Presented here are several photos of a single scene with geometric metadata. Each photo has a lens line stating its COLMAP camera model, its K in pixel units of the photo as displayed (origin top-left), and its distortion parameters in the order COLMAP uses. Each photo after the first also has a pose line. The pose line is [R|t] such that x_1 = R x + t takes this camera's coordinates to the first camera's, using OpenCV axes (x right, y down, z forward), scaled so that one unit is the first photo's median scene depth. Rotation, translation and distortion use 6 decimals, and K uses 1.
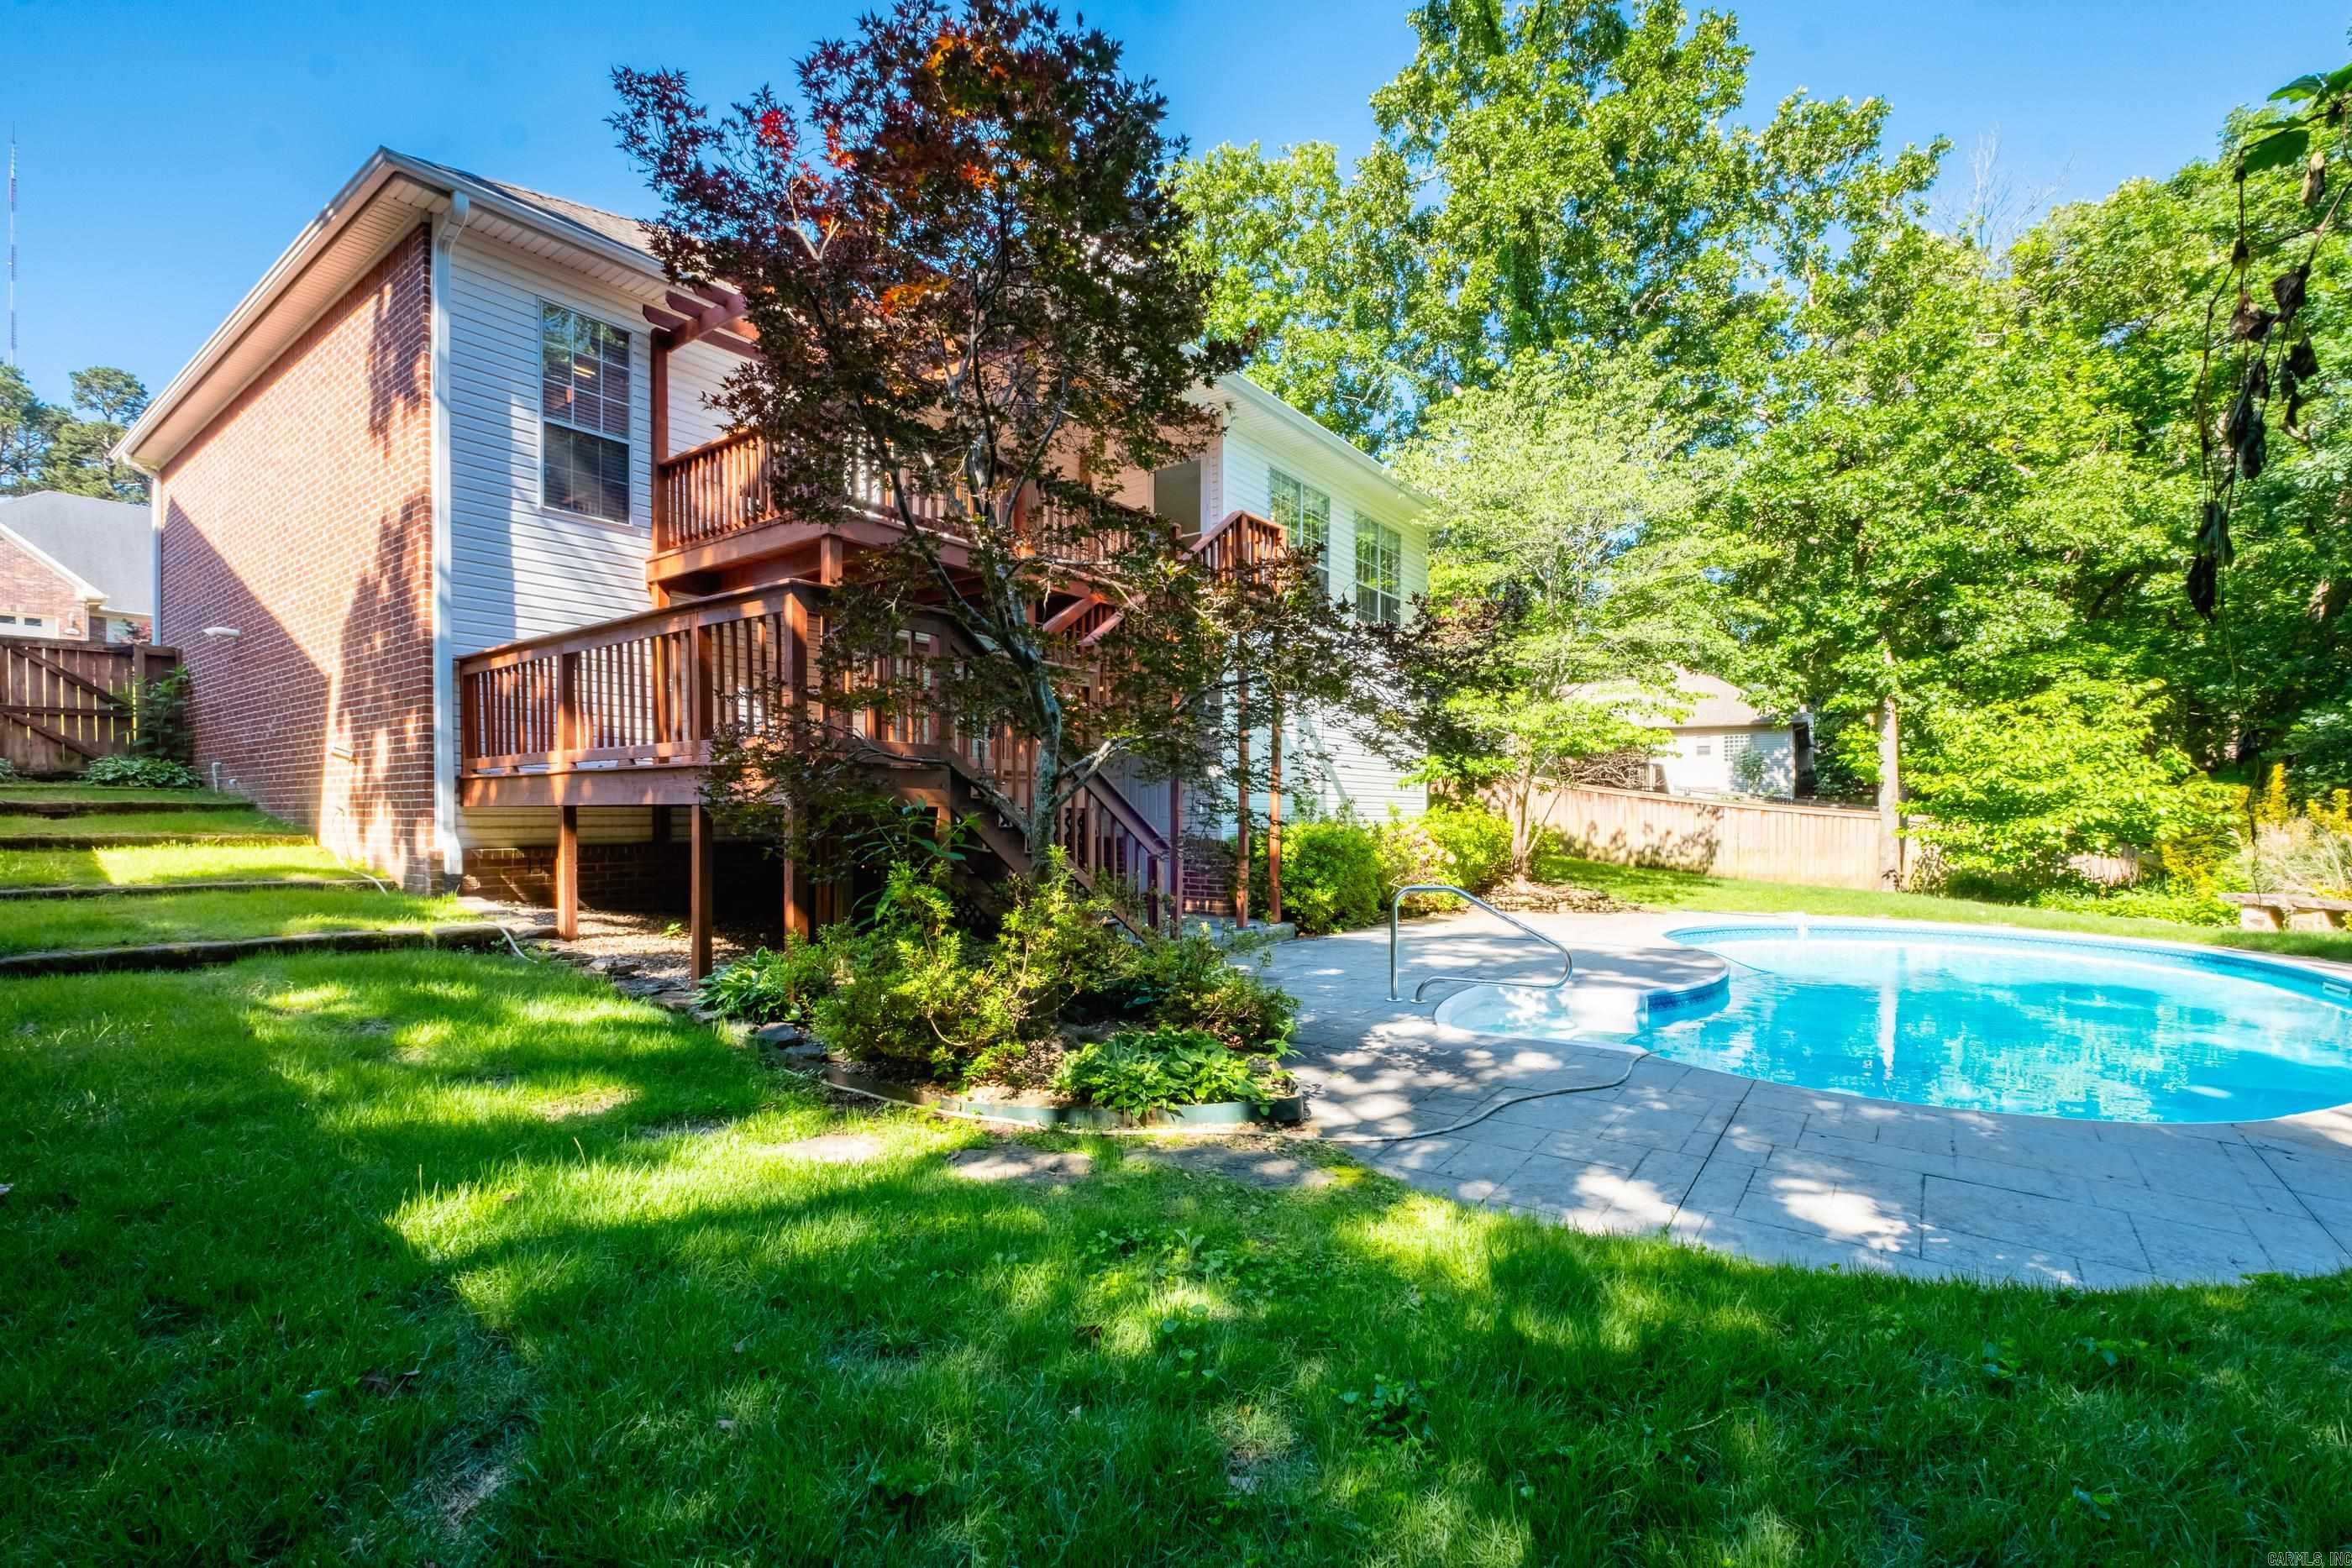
lens RADIAL K [[1015.9, 0, 1170.3], [0, 1015.9, 823.3], [0, 0, 1]] dist [0.001789, -0.004951]
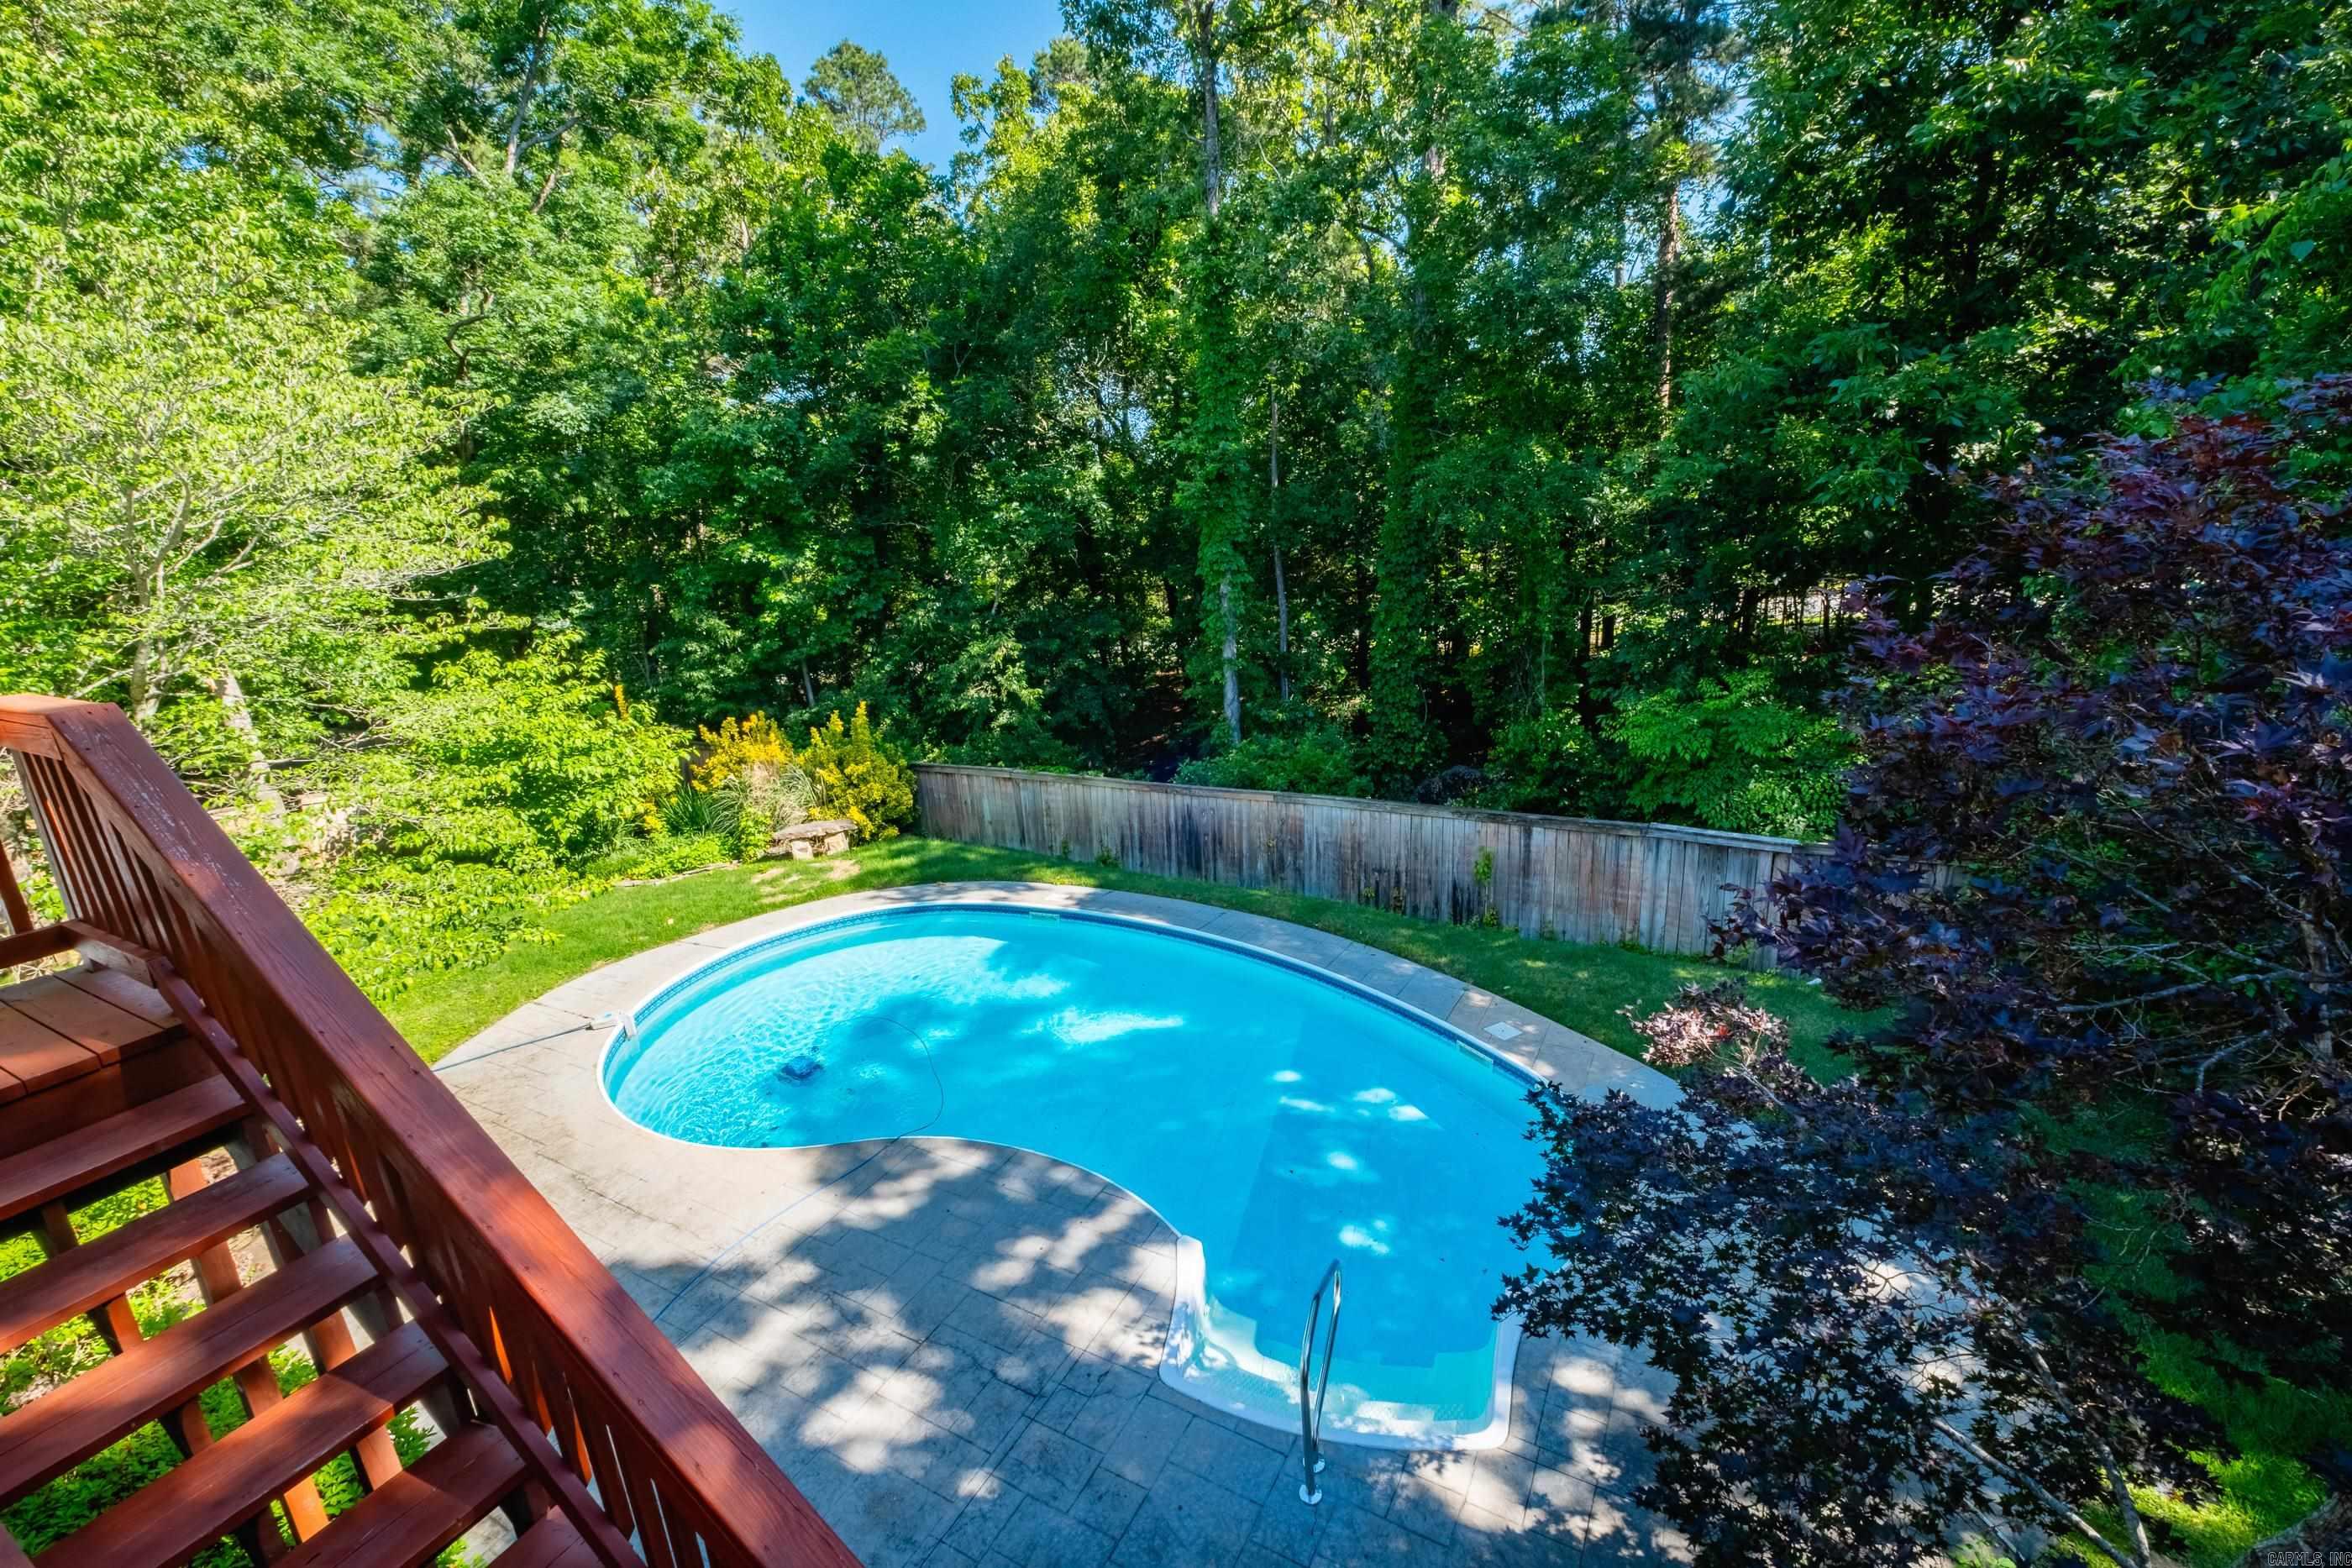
lens RADIAL K [[999.1, 0, 1181.3], [0, 999.1, 784.3], [0, 0, 1]] dist [-0.008329, -0.000454]
pose [[-0.144134, -0.262955, 0.953981, -0.107770], [0.071593, 0.958750, 0.275086, -0.186799], [-0.986965, 0.107948, -0.119363, 0.427518]]
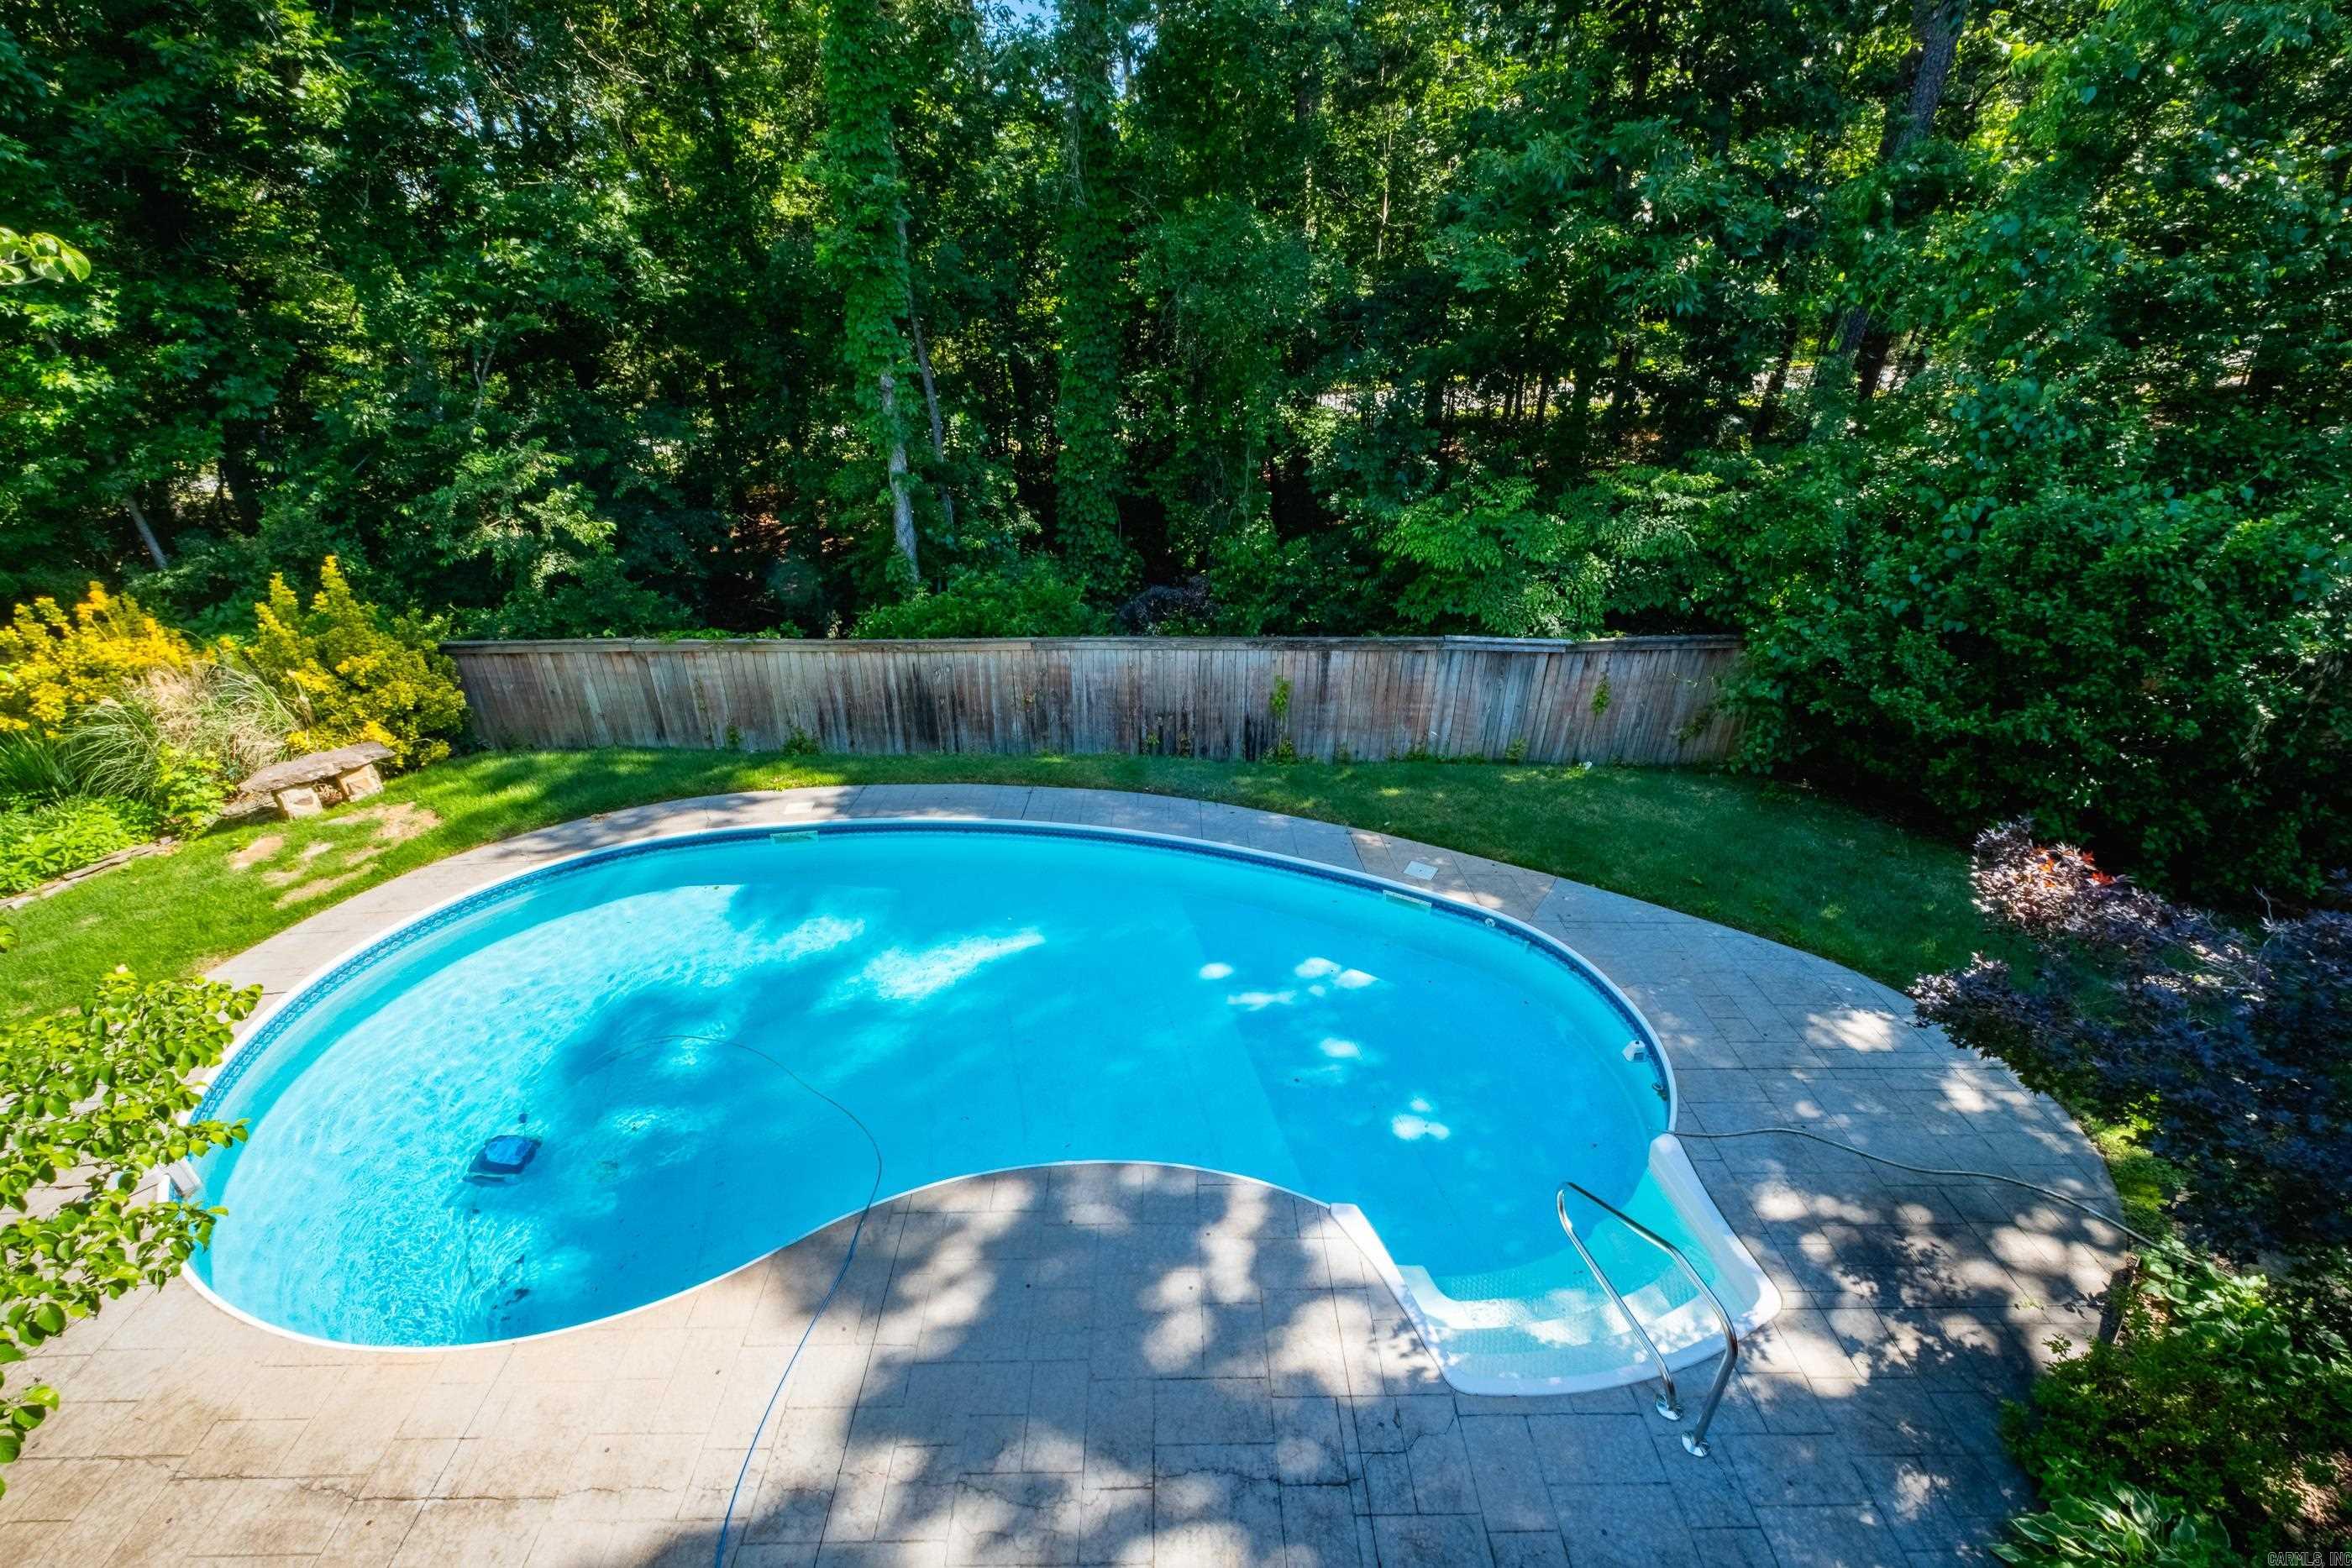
lens RADIAL K [[1015.4, 0, 1184.7], [0, 1015.4, 781.0], [0, 0, 1]] dist [0.012348, -0.007175]
pose [[-0.617184, -0.363732, 0.697698, 0.045462], [0.002135, 0.885955, 0.463766, -0.188586], [-0.786816, 0.287719, -0.546020, 0.564176]]
